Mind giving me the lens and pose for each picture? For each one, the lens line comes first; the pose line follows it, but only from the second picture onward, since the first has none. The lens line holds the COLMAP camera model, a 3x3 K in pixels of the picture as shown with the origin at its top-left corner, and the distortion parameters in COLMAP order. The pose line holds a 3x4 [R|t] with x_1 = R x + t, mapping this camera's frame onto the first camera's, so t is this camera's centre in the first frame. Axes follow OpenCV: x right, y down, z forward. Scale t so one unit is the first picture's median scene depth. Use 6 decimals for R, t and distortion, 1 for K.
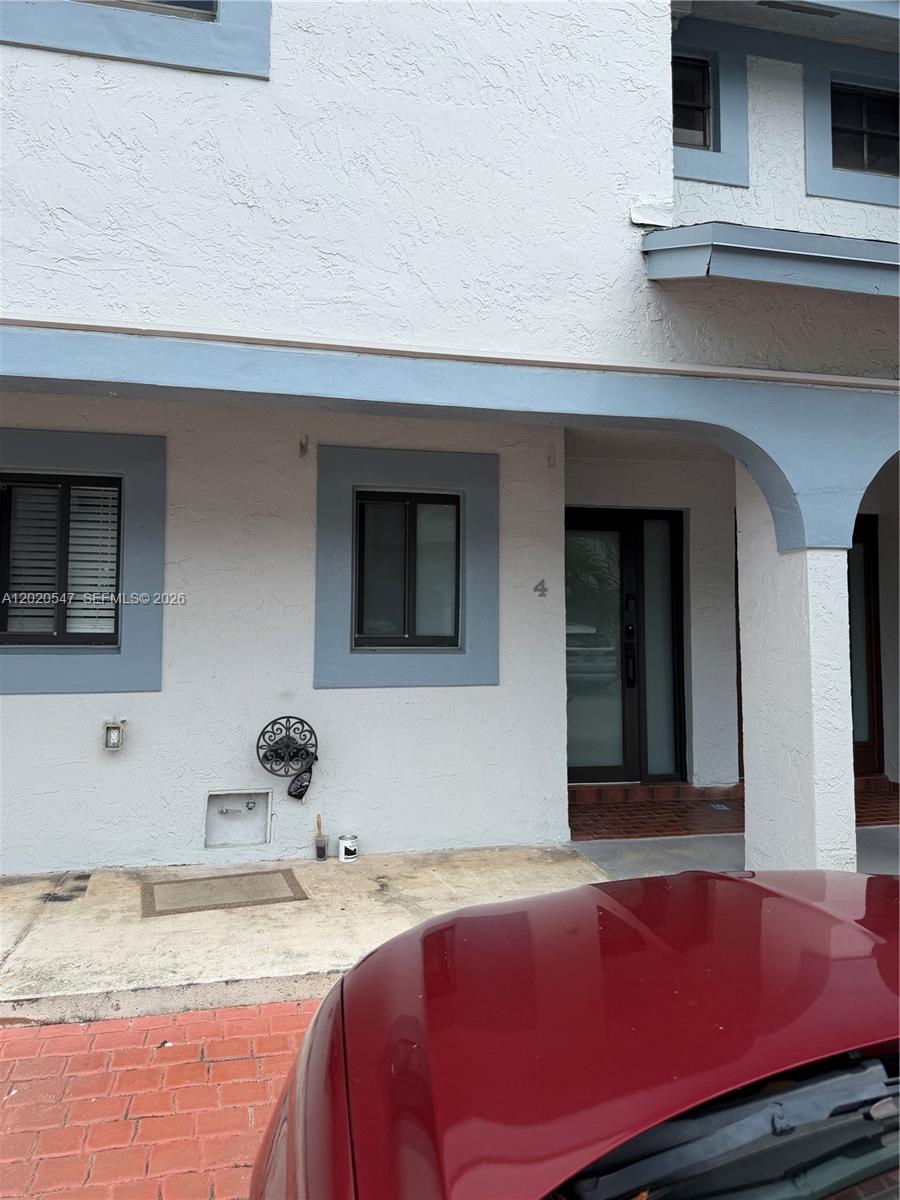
lens RADIAL K [[834.2, 0, 451.2], [0, 834.2, 575.4], [0, 0, 1]] dist [0.096532, -0.164018]
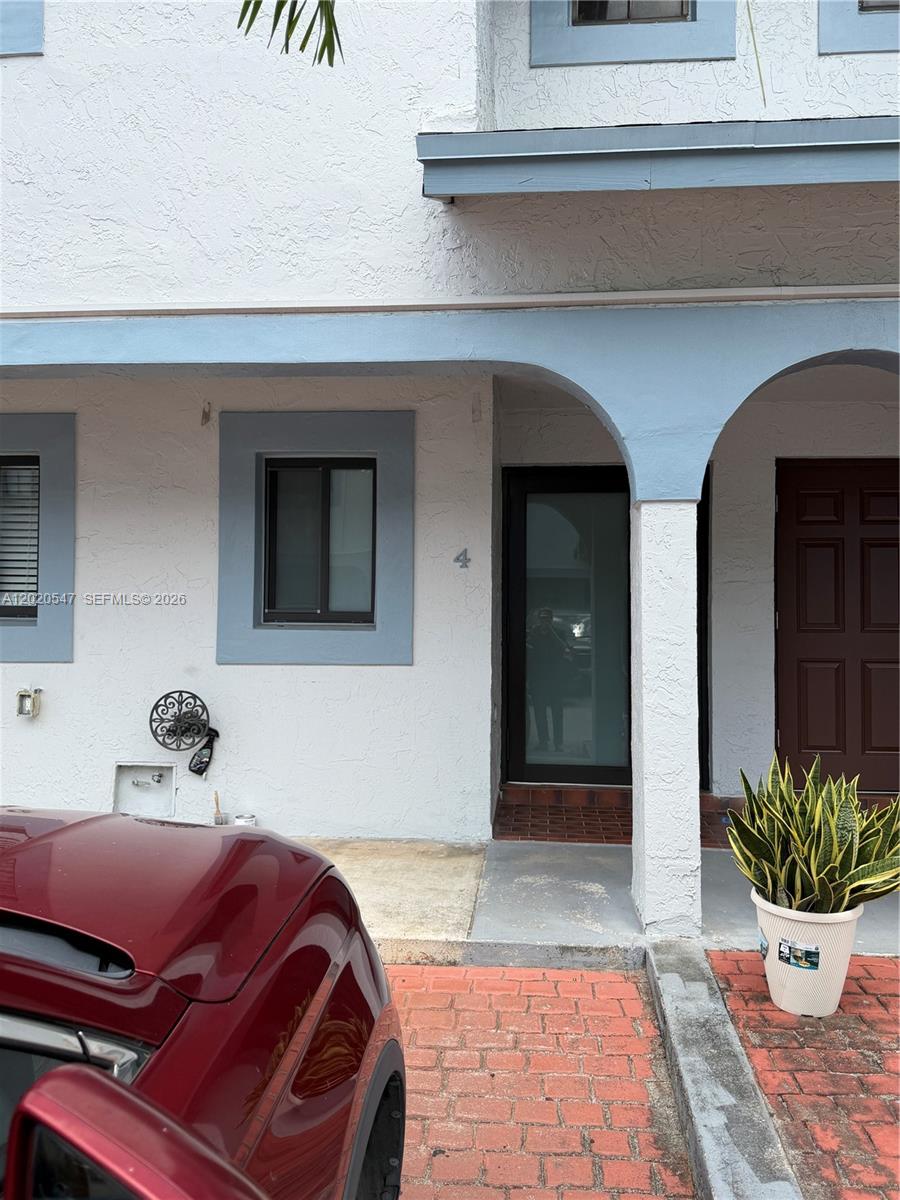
lens RADIAL K [[971.1, 0, 455.1], [0, 971.1, 592.4], [0, 0, 1]] dist [0.068418, -0.108234]
pose [[0.950819, -0.004662, -0.309712, 0.468157], [0.014953, 0.999412, 0.030860, 0.021860], [0.309386, -0.033973, 0.950329, 0.012174]]
